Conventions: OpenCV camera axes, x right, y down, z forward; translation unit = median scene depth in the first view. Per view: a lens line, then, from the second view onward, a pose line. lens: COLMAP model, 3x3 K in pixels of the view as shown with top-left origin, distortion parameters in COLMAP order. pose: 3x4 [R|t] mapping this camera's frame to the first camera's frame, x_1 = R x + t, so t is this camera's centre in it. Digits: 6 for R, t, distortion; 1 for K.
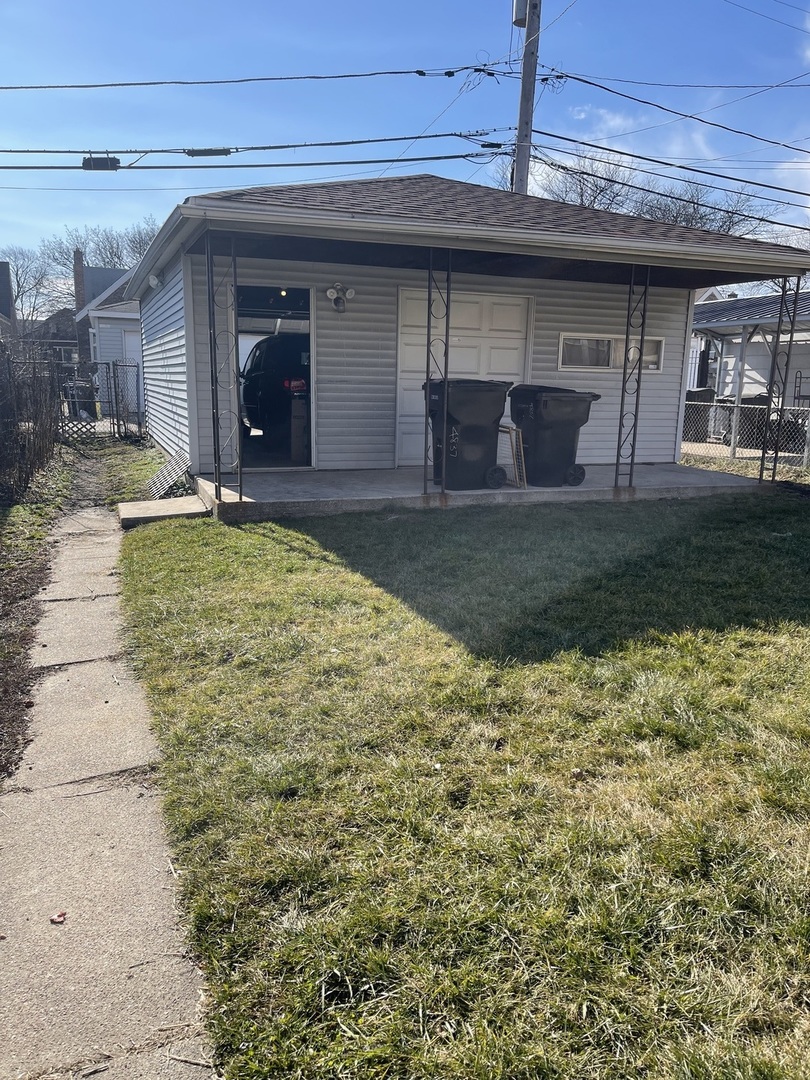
lens RADIAL K [[798.1, 0, 402.6], [0, 798.1, 557.4], [0, 0, 1]] dist [0.055818, -0.067995]
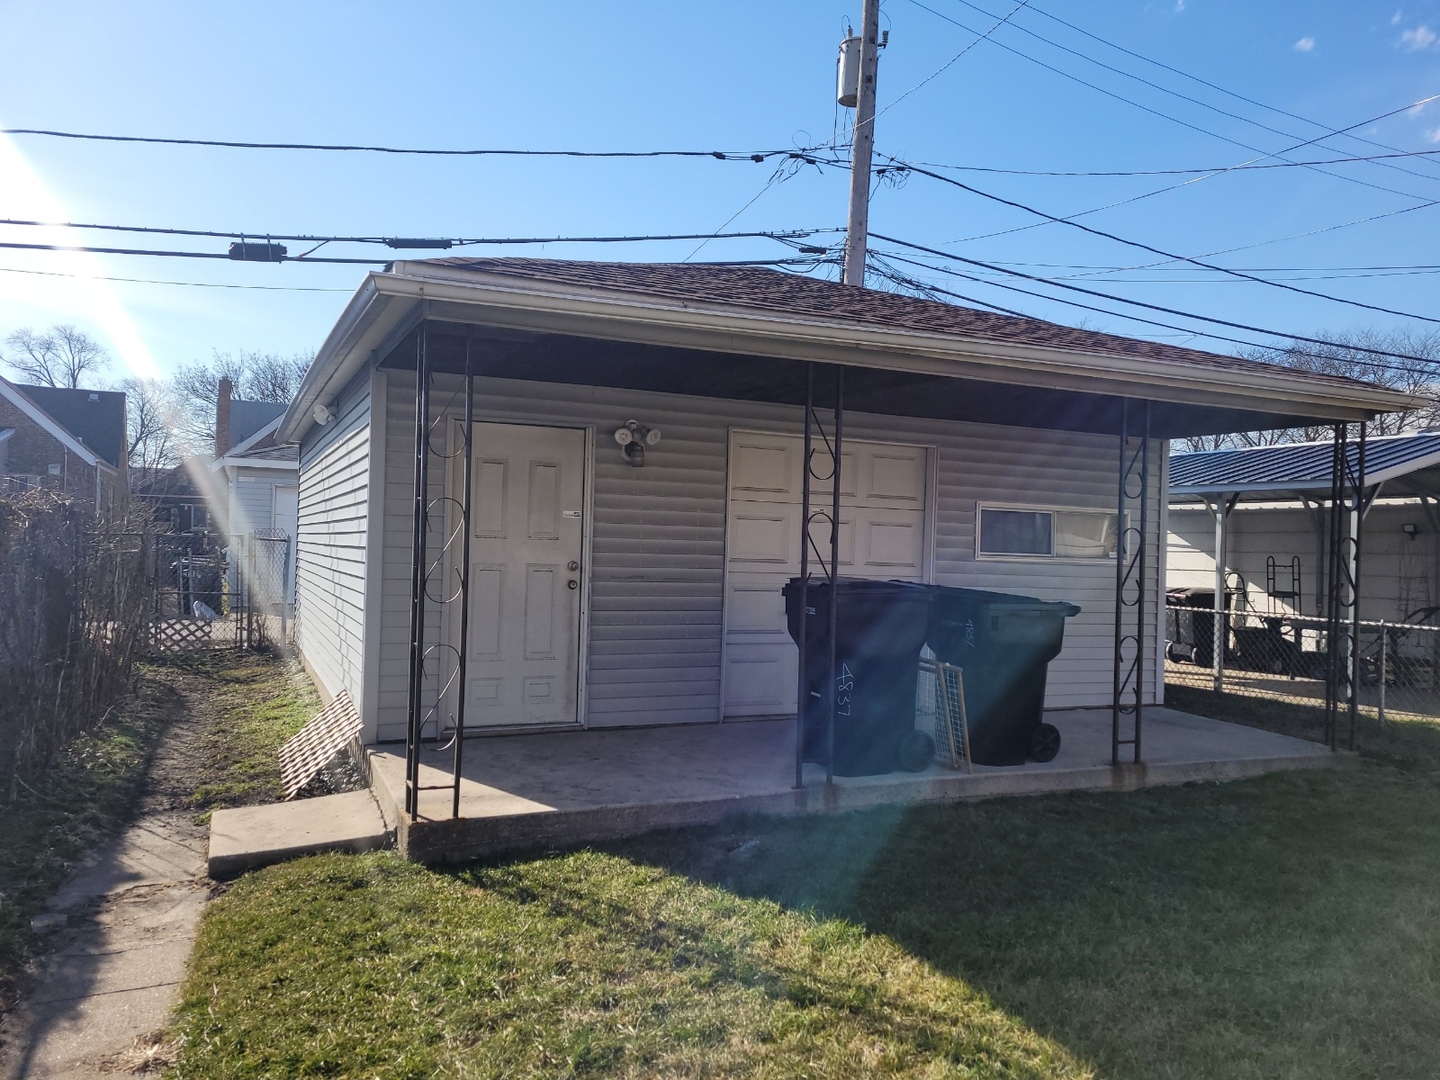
lens RADIAL K [[1053.2, 0, 719.6], [0, 1053.2, 542.3], [0, 0, 1]] dist [0.063004, -0.061383]
pose [[0.997757, 0.008924, 0.066339, -0.064267], [0.005983, 0.975214, -0.221184, -0.072312], [-0.066669, 0.221085, 0.972973, 0.232306]]
